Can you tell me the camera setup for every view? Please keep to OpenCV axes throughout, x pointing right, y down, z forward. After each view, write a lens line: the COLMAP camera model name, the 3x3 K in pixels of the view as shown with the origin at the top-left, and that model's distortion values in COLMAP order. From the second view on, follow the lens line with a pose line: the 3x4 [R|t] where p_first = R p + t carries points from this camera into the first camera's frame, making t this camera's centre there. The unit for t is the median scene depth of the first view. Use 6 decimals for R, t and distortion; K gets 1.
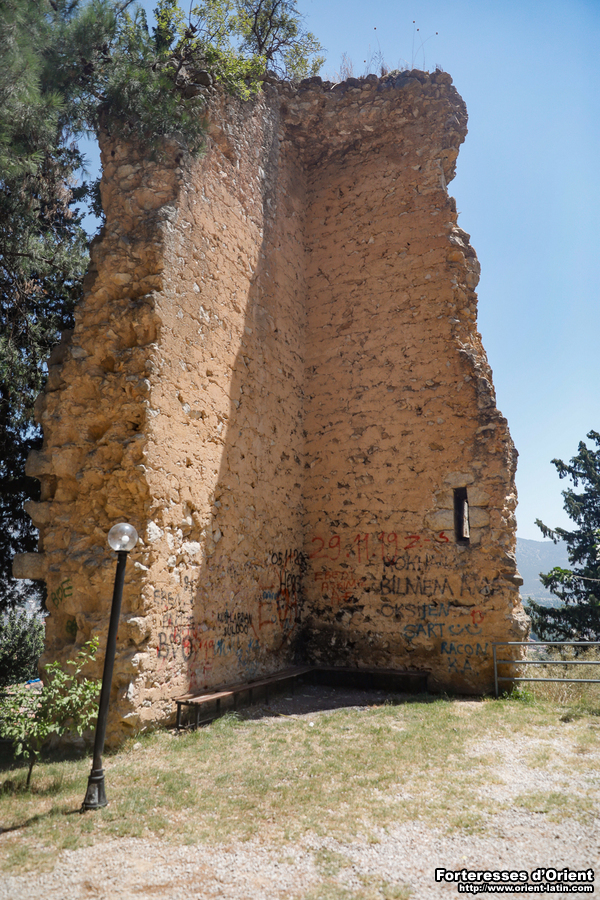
lens RADIAL K [[624.7, 0, 300.1], [0, 624.7, 447.7], [0, 0, 1]] dist [-0.059816, 0.000473]
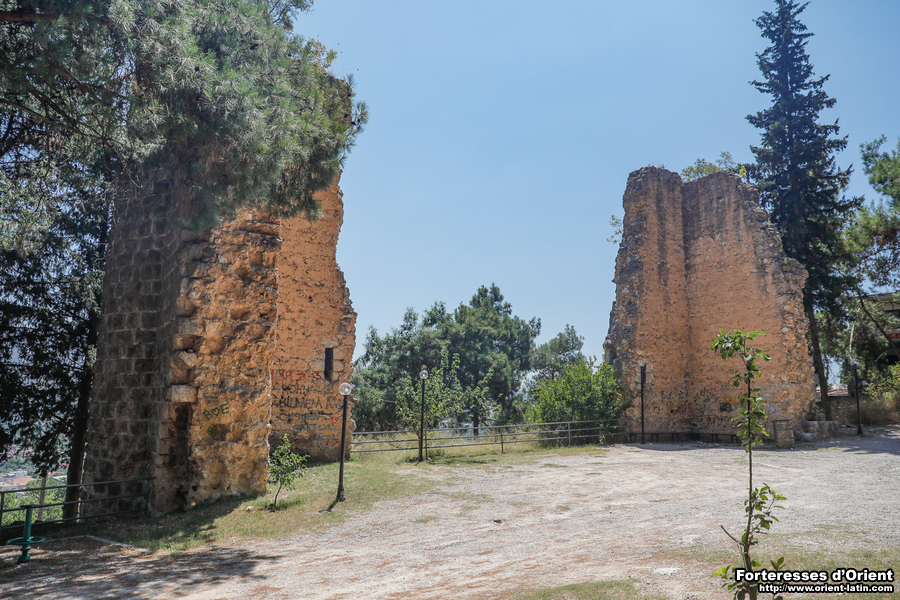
lens RADIAL K [[624.7, 0, 450.7], [0, 624.7, 301.3], [0, 0, 1]] dist [-0.059816, 0.000473]
pose [[0.597252, 0.129796, 0.791482, -0.957117], [-0.195406, 0.980631, -0.013361, -0.110031], [-0.777886, -0.146681, 0.611047, -0.330960]]
